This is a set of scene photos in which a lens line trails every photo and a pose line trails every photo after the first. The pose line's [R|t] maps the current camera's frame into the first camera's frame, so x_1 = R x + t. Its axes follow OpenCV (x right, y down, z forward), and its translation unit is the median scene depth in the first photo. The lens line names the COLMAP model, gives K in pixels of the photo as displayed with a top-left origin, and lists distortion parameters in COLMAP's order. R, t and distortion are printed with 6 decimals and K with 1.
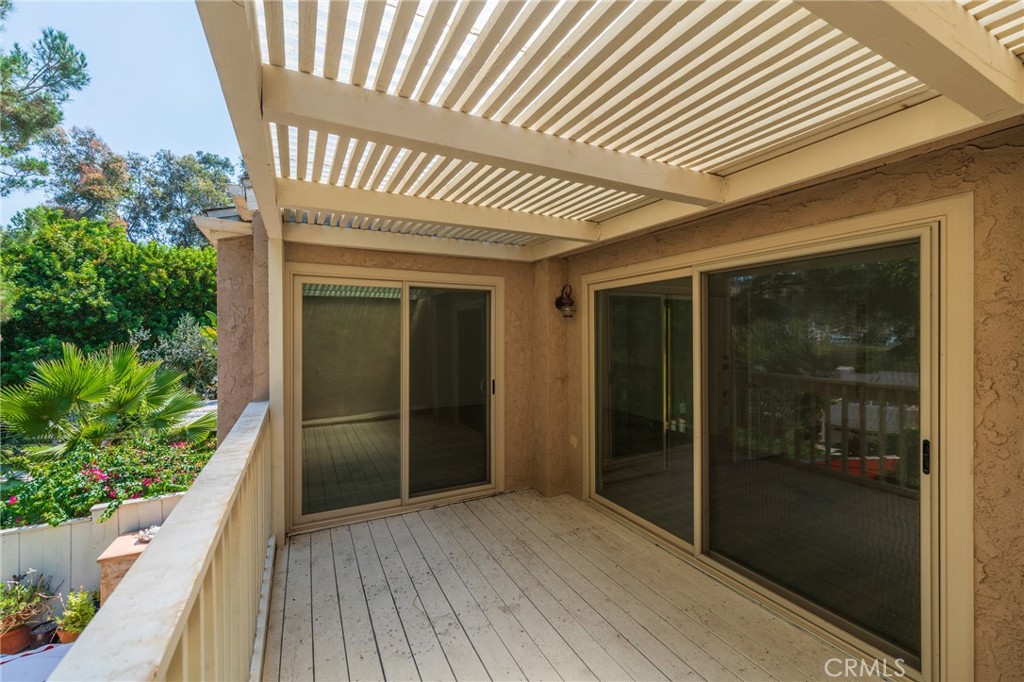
lens RADIAL K [[414.1, 0, 515.7], [0, 414.1, 334.2], [0, 0, 1]] dist [-0.000783, -0.000262]
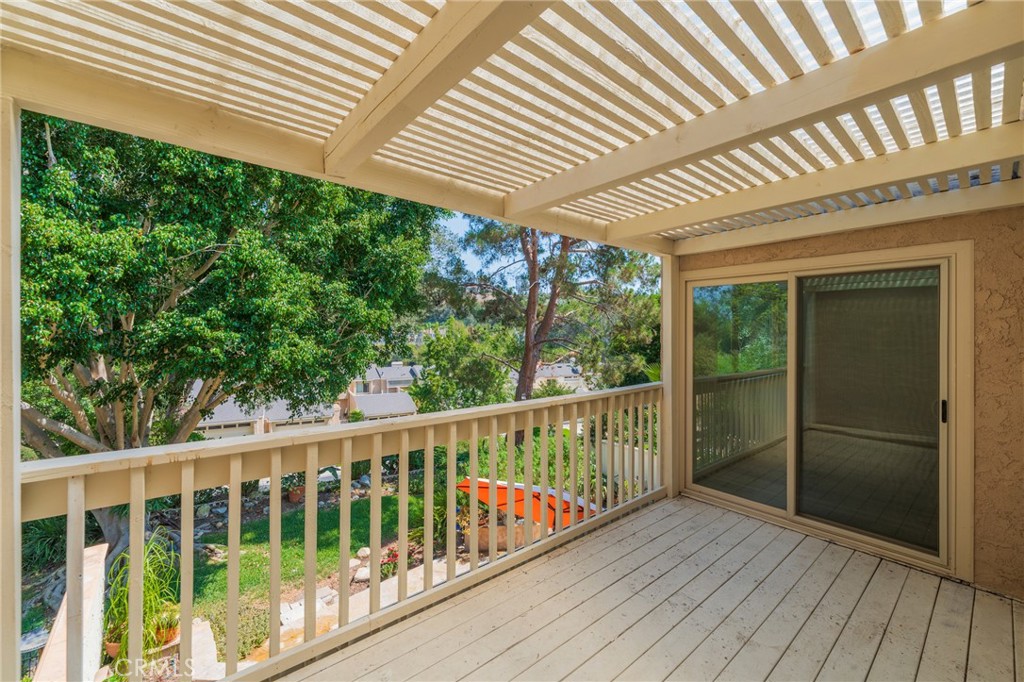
lens RADIAL K [[422.9, 0, 515.5], [0, 422.9, 329.2], [0, 0, 1]] dist [0.002031, -0.000326]
pose [[0.228707, -0.003070, -0.973491, 0.493445], [-0.007928, 0.999956, -0.005016, 0.006523], [0.973463, 0.008865, 0.228672, 0.203554]]
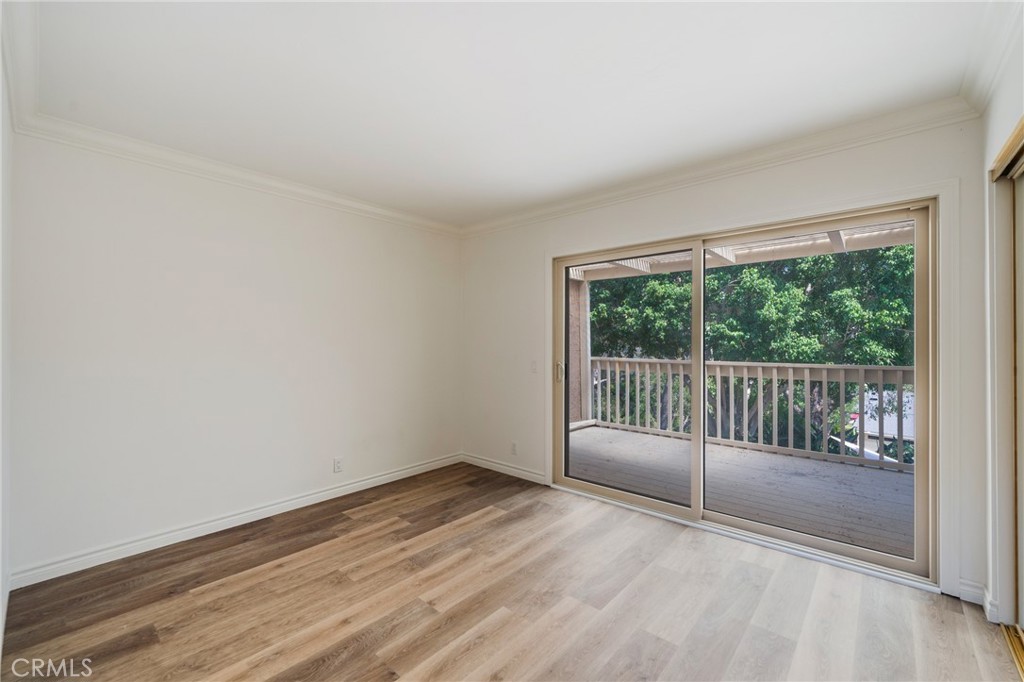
lens RADIAL K [[419.9, 0, 507.2], [0, 419.9, 330.6], [0, 0, 1]] dist [0.001283, 0.000059]
pose [[-0.936314, -0.009183, -0.351044, 1.000069], [0.000142, 0.999648, -0.026528, 0.077295], [0.351164, -0.024889, -0.935983, 1.413273]]
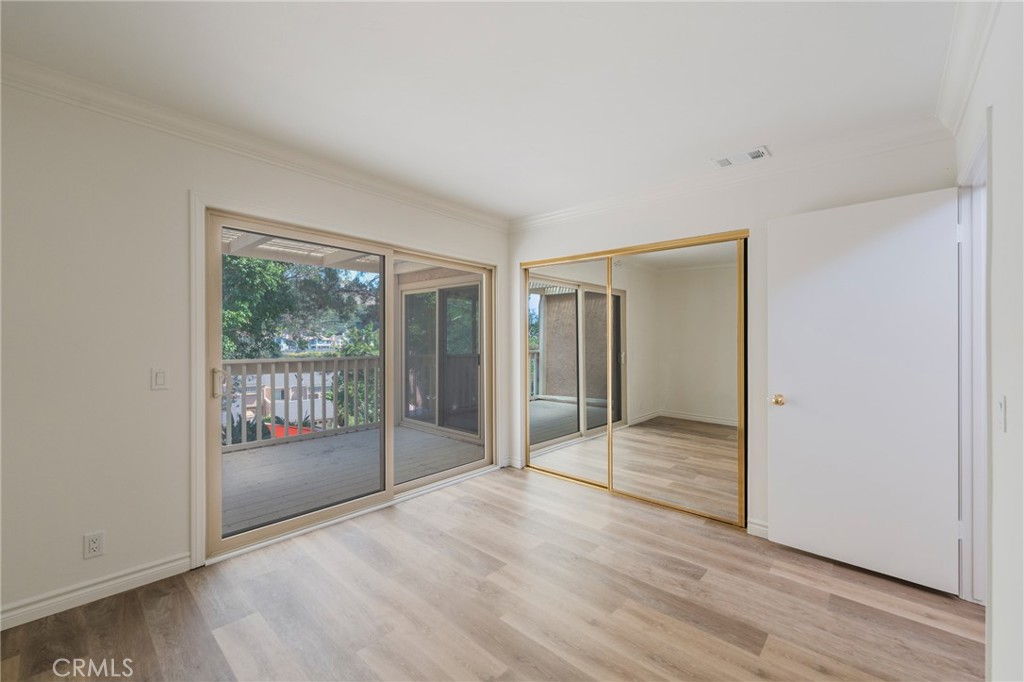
lens RADIAL K [[419.9, 0, 507.2], [0, 419.9, 330.6], [0, 0, 1]] dist [0.001283, 0.000059]
pose [[0.347006, -0.019057, -0.937669, 1.316065], [-0.010830, 0.999645, -0.024324, 0.076761], [0.937800, 0.018596, 0.346677, 0.697026]]
